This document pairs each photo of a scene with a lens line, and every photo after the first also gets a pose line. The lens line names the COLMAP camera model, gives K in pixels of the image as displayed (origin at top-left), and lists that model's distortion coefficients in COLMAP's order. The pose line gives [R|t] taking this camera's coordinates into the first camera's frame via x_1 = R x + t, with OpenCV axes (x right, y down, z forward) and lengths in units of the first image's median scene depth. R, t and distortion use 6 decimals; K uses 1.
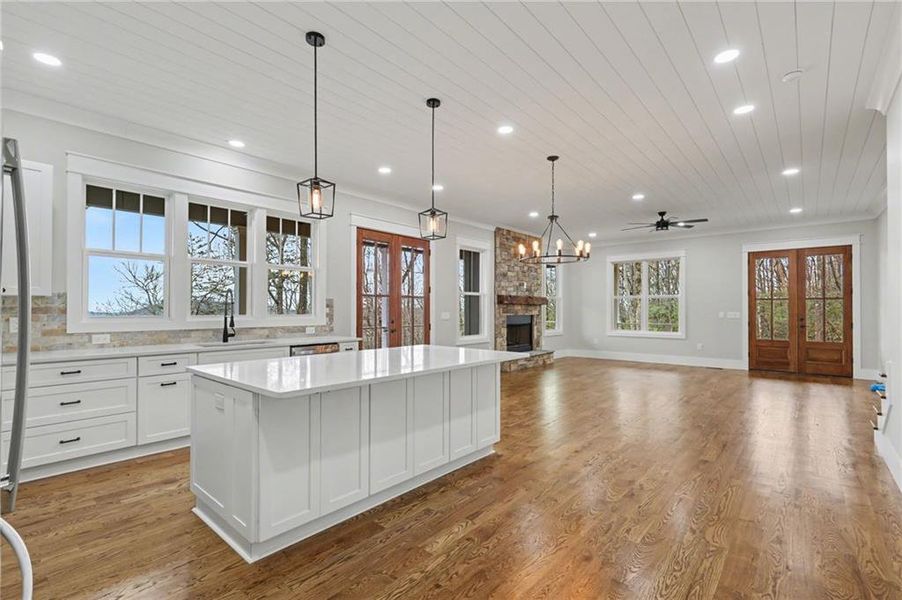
lens RADIAL K [[423.0, 0, 454.3], [0, 423.0, 305.3], [0, 0, 1]] dist [0.017428, 0.000174]
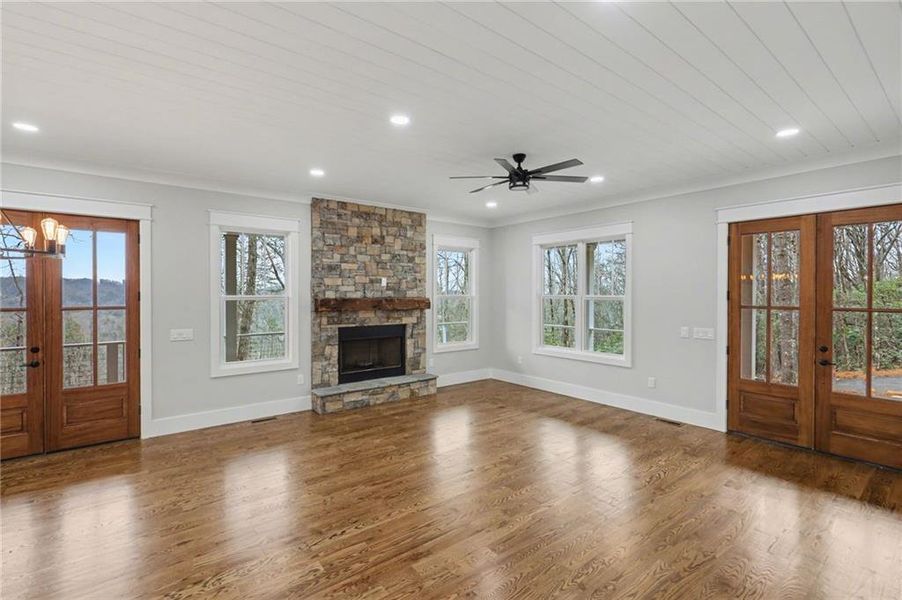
lens RADIAL K [[415.3, 0, 448.9], [0, 415.3, 293.3], [0, 0, 1]] dist [0.001202, 0.000092]
pose [[0.978834, 0.000272, -0.204656, 0.447433], [0.002077, 0.999934, 0.011262, -0.039407], [0.204646, -0.011449, 0.978769, 0.392460]]
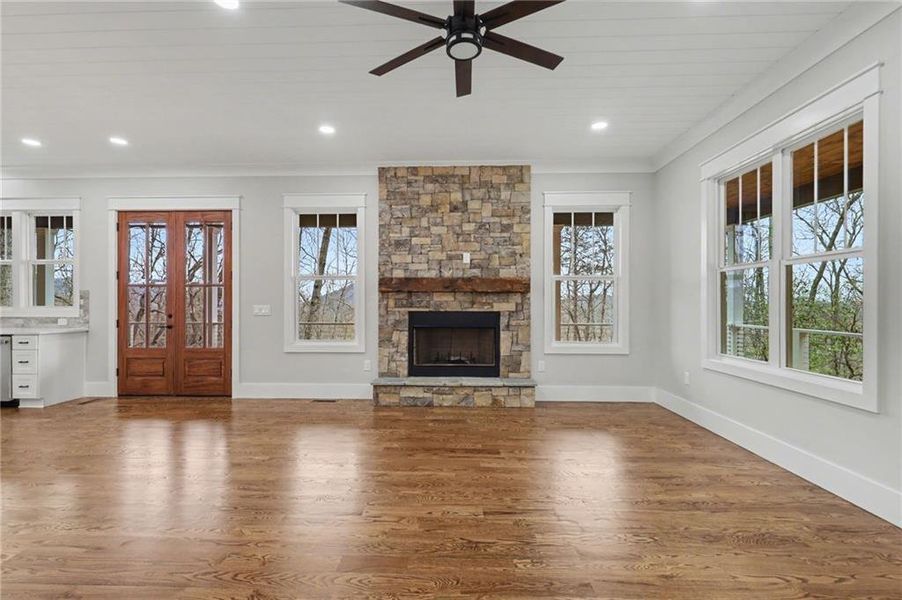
lens RADIAL K [[419.7, 0, 451.0], [0, 419.7, 300.0], [0, 0, 1]] dist [0.002749, 0.000233]
pose [[0.615391, -0.005314, -0.788204, 0.645308], [0.007553, 0.999971, -0.000844, 0.009481], [0.788186, -0.005434, 0.615414, 0.702820]]
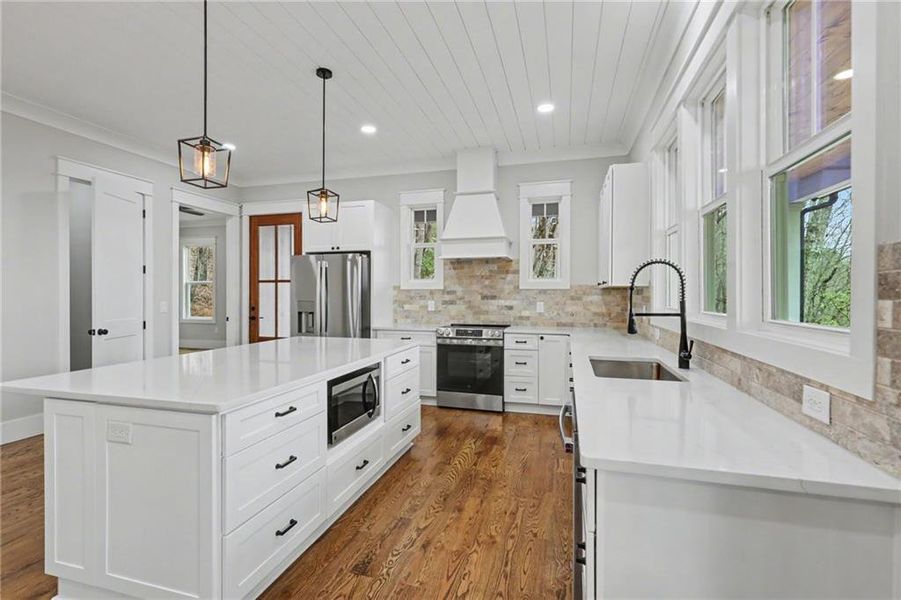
lens RADIAL K [[414.8, 0, 448.4], [0, 414.8, 293.3], [0, 0, 1]] dist [0.001202, 0.000092]
pose [[-0.909452, -0.003375, -0.415795, -0.050991], [0.001228, 0.999941, -0.010802, 0.003268], [0.415807, -0.010335, -0.909394, 0.704747]]
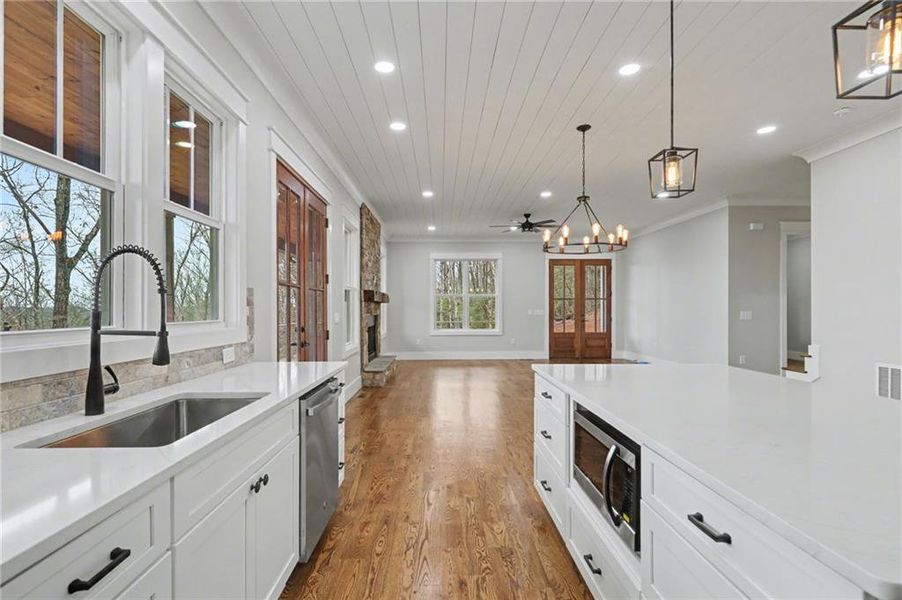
lens RADIAL K [[423.0, 0, 454.3], [0, 423.0, 305.3], [0, 0, 1]] dist [0.017428, 0.000174]
pose [[0.741994, 0.001509, 0.670405, -0.296373], [-0.003869, 0.999990, 0.002031, 0.002206], [-0.670396, -0.004101, 0.741992, 0.309736]]
